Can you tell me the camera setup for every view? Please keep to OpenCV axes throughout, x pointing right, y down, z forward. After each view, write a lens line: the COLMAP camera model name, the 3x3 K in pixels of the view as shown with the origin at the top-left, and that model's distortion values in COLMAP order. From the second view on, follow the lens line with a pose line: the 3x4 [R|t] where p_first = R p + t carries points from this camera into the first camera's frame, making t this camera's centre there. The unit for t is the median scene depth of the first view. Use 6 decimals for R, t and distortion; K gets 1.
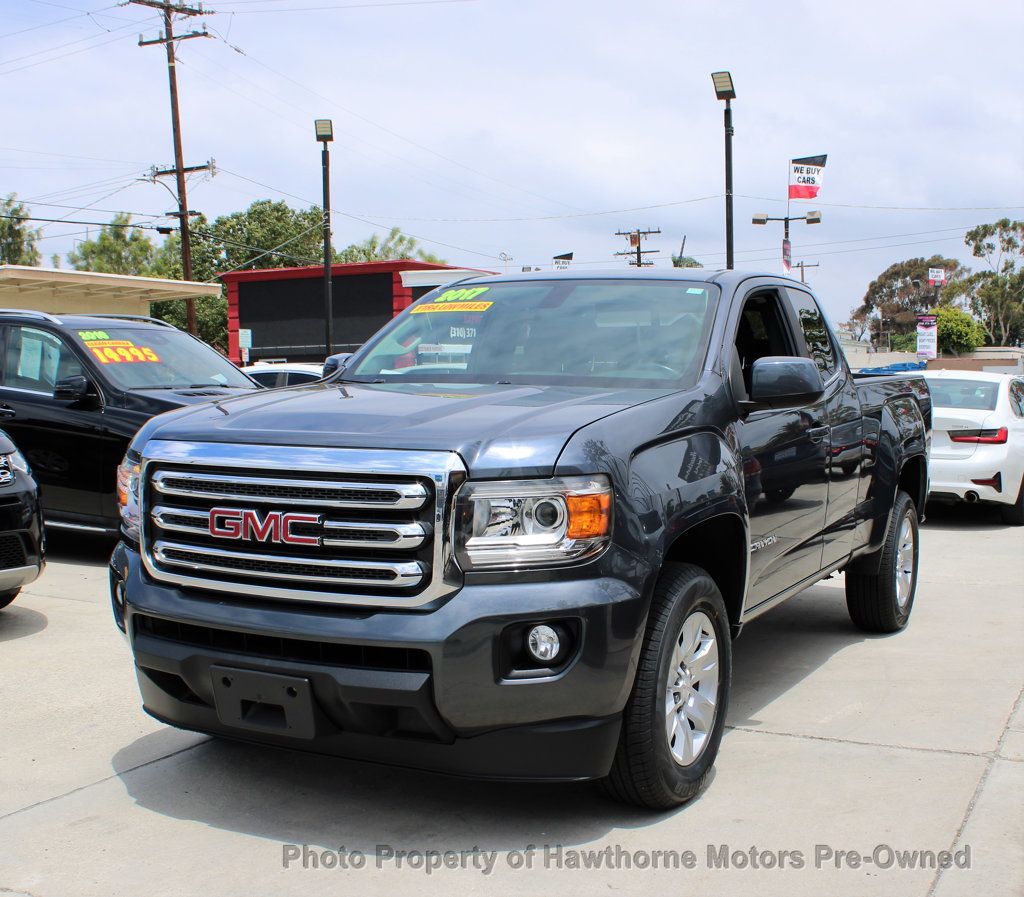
lens RADIAL K [[1353.0, 0, 582.6], [0, 1353.0, 530.1], [0, 0, 1]] dist [-0.119674, 0.000000]
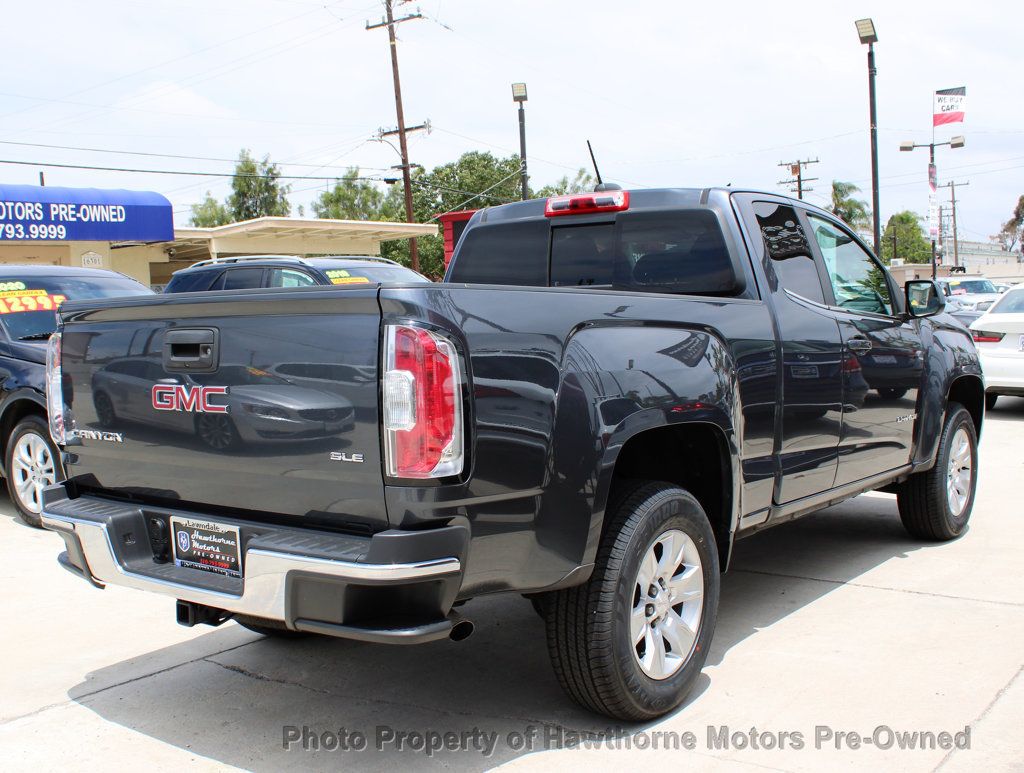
lens RADIAL K [[1183.0, 0, 451.7], [0, 1183.0, 423.6], [0, 0, 1]] dist [-0.112273, 0.000000]
pose [[0.967827, -0.008294, -0.251479, 0.018742], [0.006926, 0.999956, -0.006323, 0.003823], [0.251521, 0.004378, 0.967842, -0.061358]]
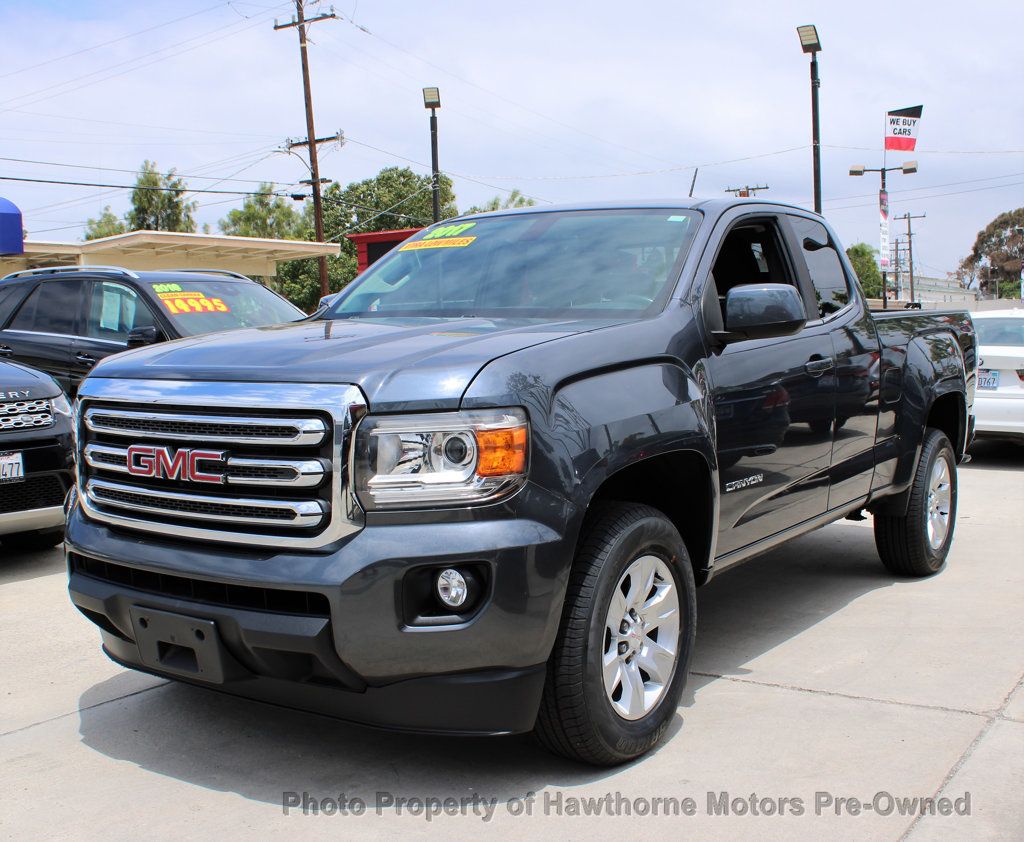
lens RADIAL K [[1260.2, 0, 507.1], [0, 1260.2, 467.5], [0, 0, 1]] dist [-0.125008, 0.000000]
pose [[0.987174, -0.000886, -0.159643, 0.060674], [0.000223, 0.999991, -0.004165, 0.001578], [0.159645, 0.004076, 0.987166, 0.060297]]
